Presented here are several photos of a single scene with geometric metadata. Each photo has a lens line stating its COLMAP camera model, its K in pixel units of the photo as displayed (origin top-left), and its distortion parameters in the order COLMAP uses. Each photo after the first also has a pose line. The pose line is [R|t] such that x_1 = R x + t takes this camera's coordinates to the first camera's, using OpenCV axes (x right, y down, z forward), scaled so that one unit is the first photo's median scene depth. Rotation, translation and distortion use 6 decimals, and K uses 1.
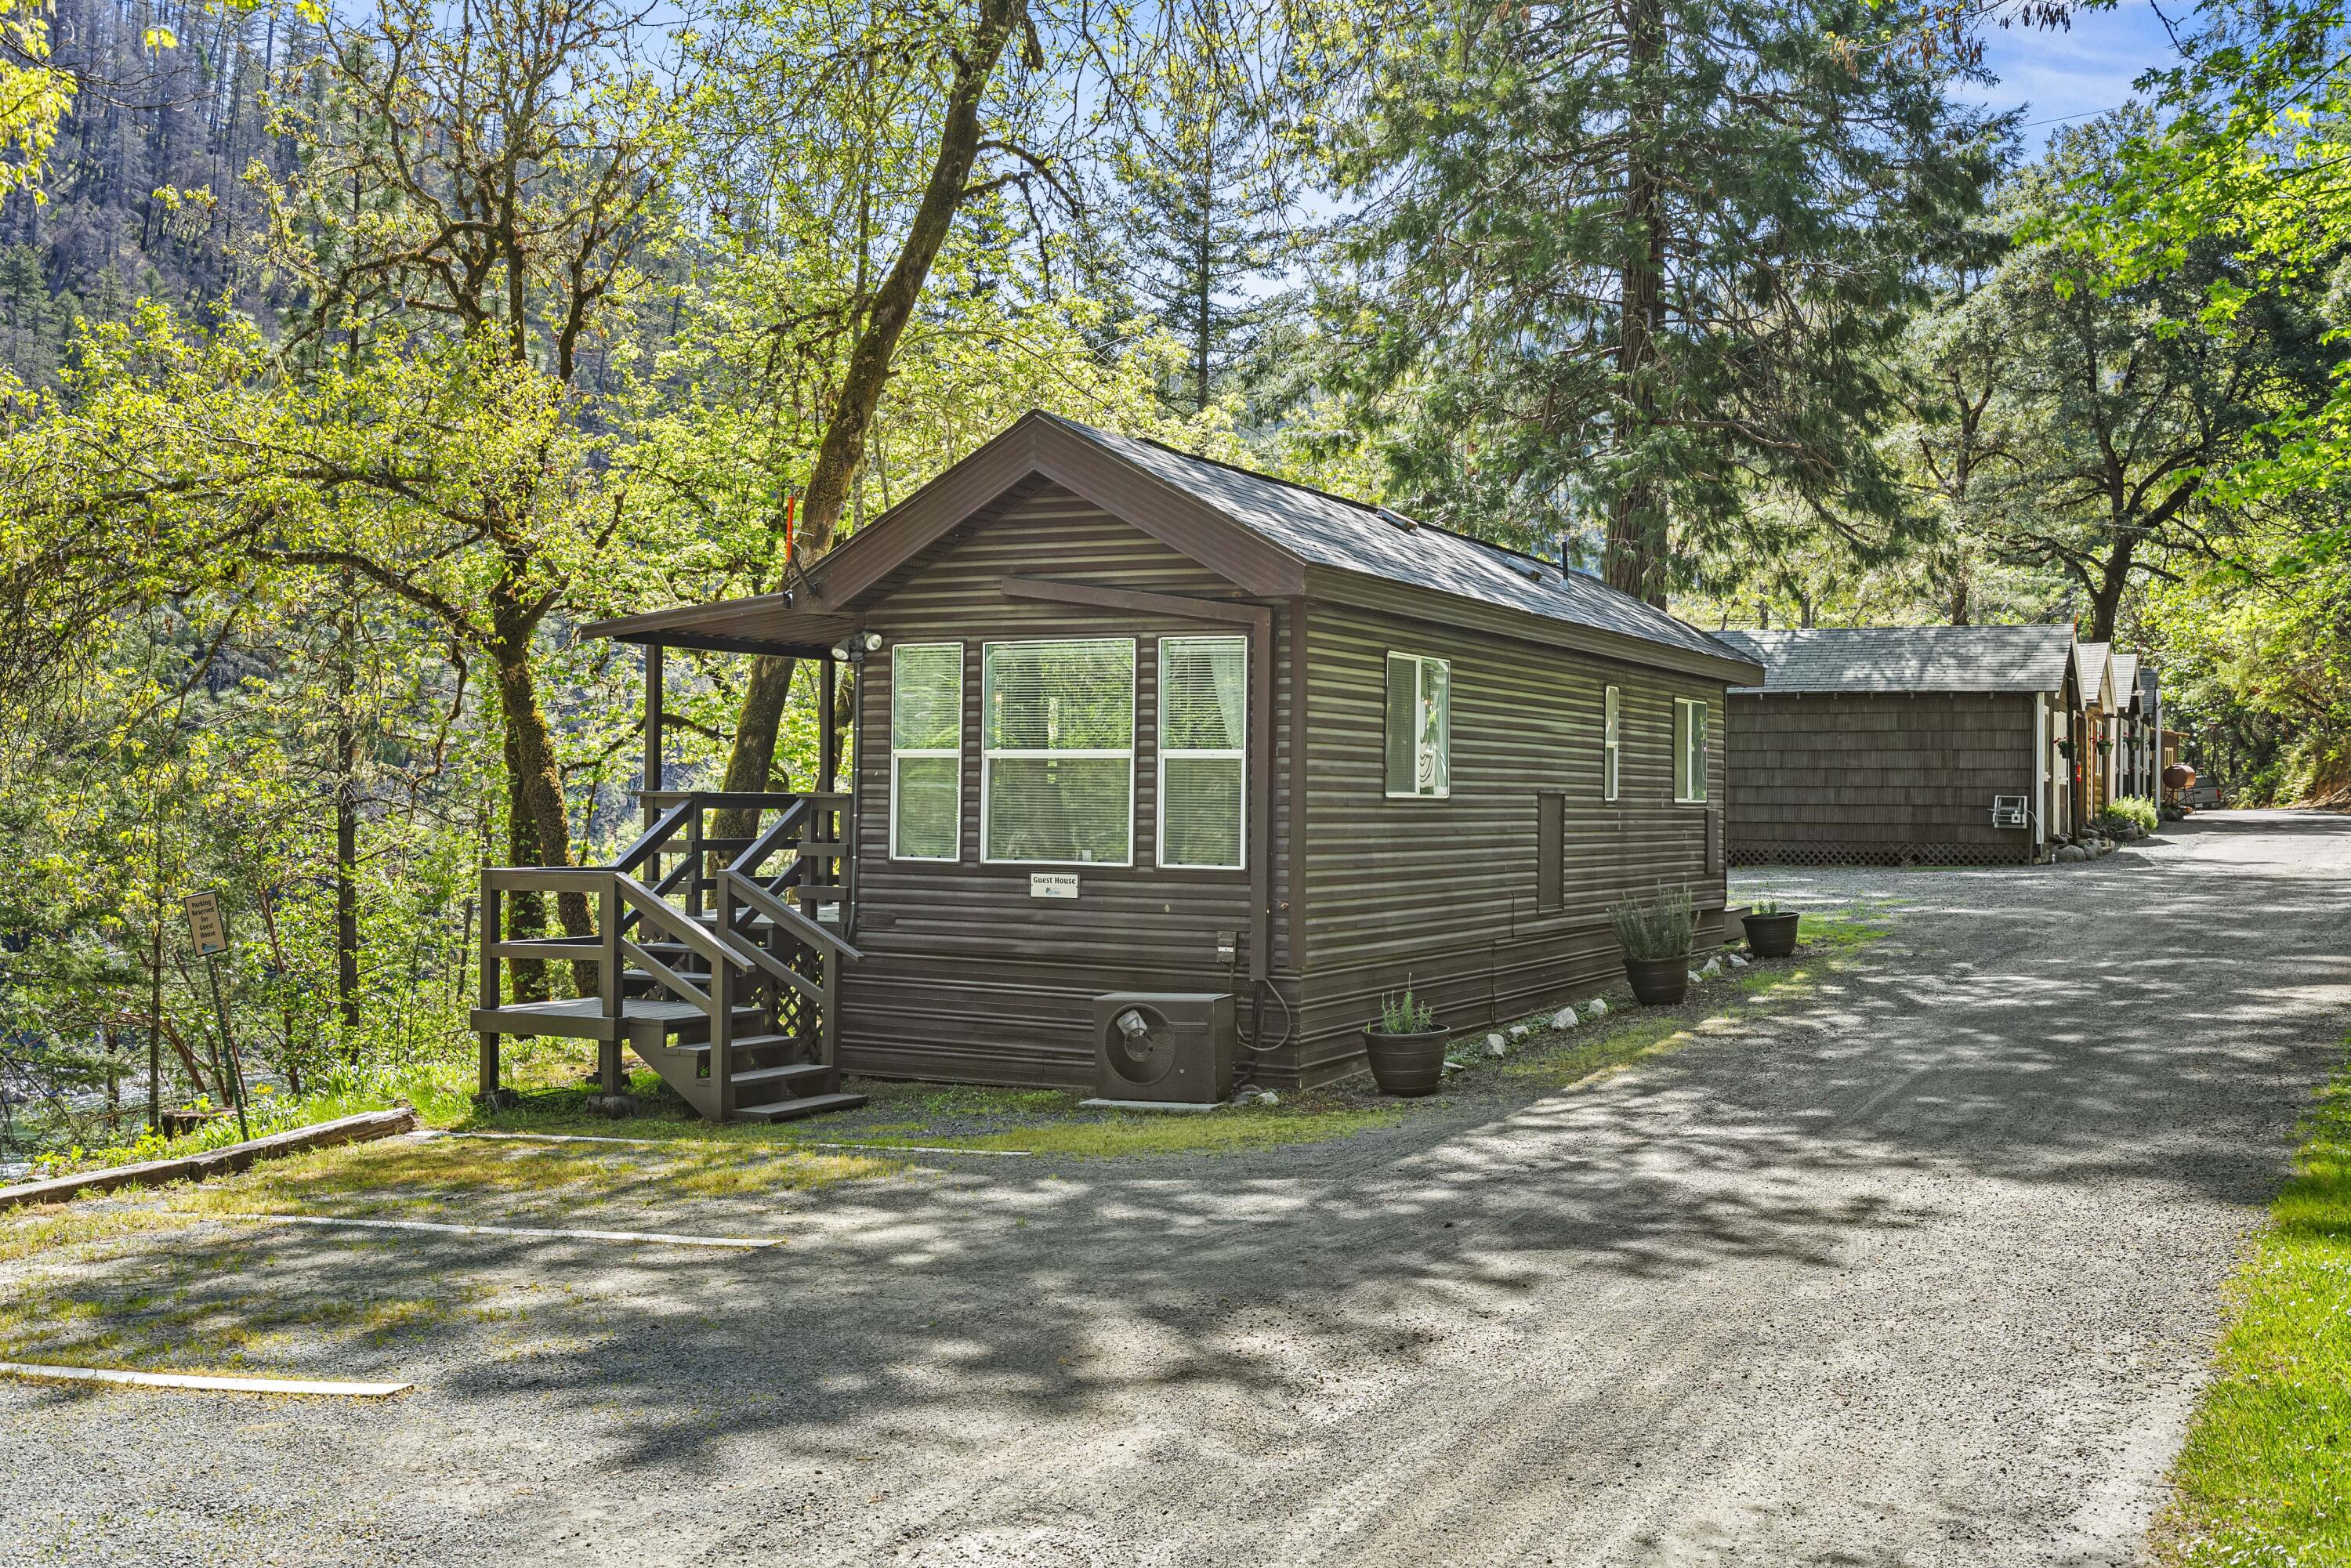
lens RADIAL K [[2322.5, 0, 1175.5], [0, 2322.5, 784.0], [0, 0, 1]] dist [0.043948, -0.003376]
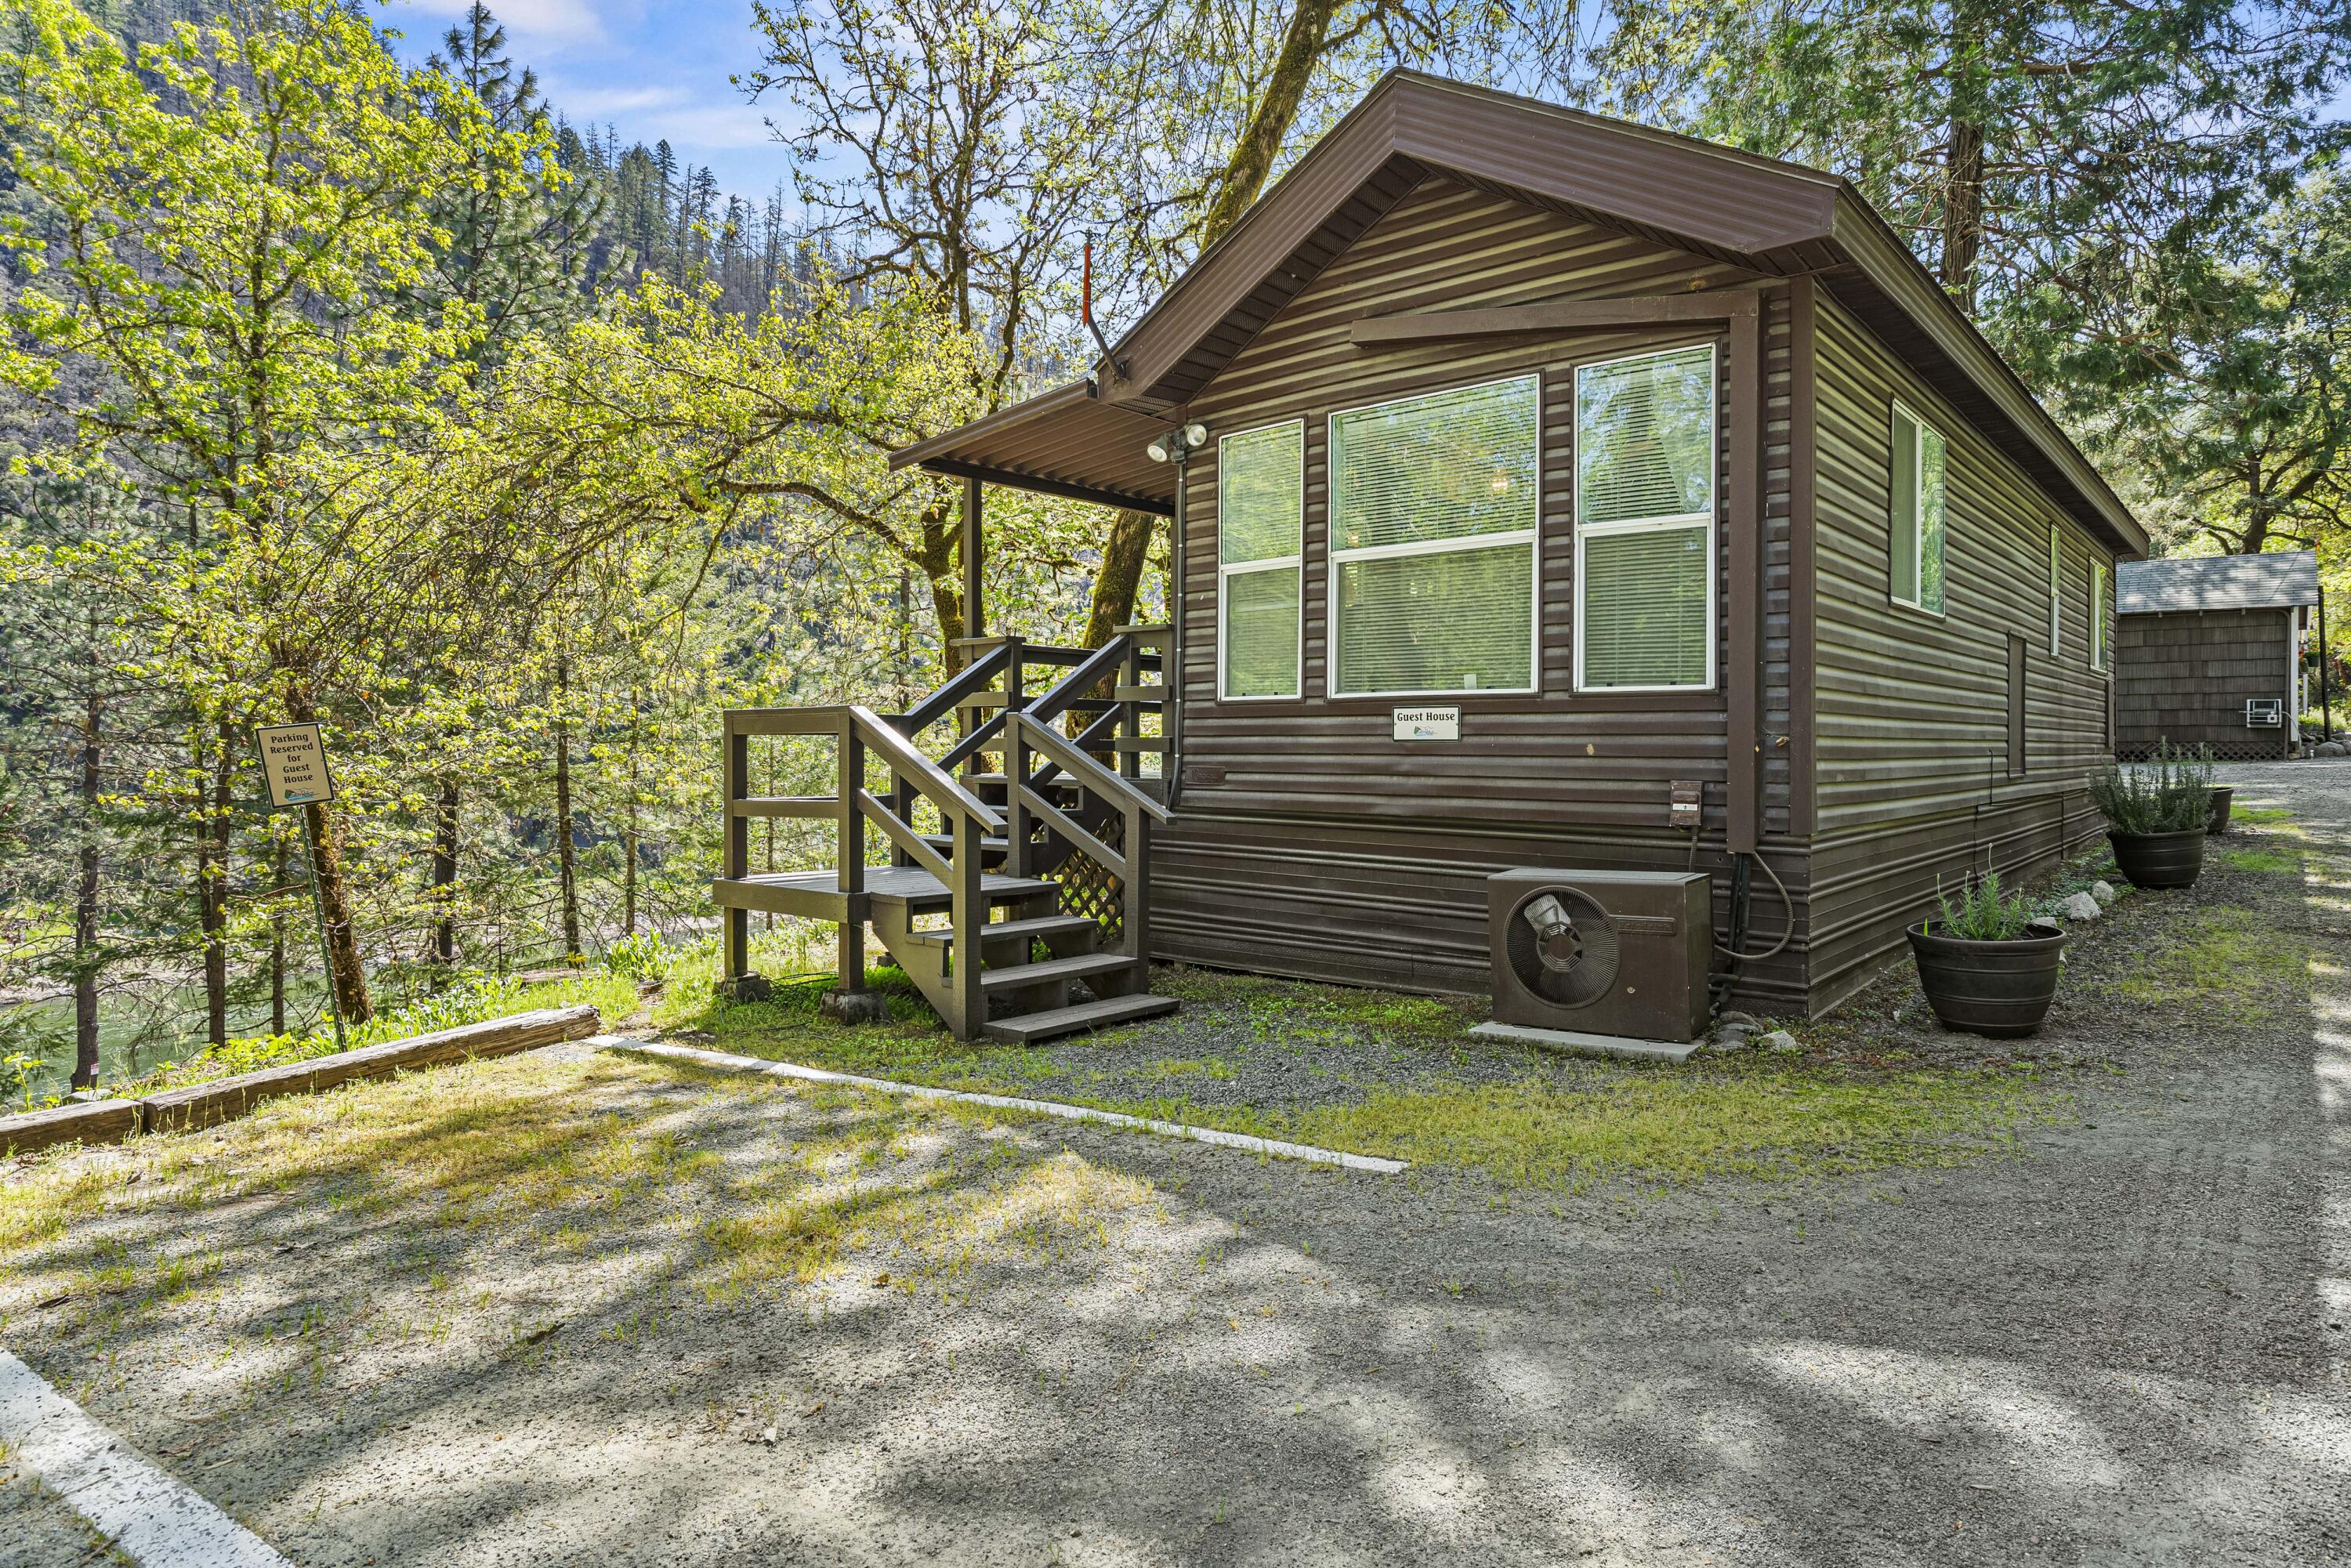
lens RADIAL K [[1347.8, 0, 1170.4], [0, 1347.8, 746.3], [0, 0, 1]] dist [0.018050, -0.000064]
pose [[0.975158, -0.008298, -0.221357, -0.036651], [0.009431, 0.999947, 0.004060, 0.049012], [0.221311, -0.006047, 0.975184, 0.565425]]
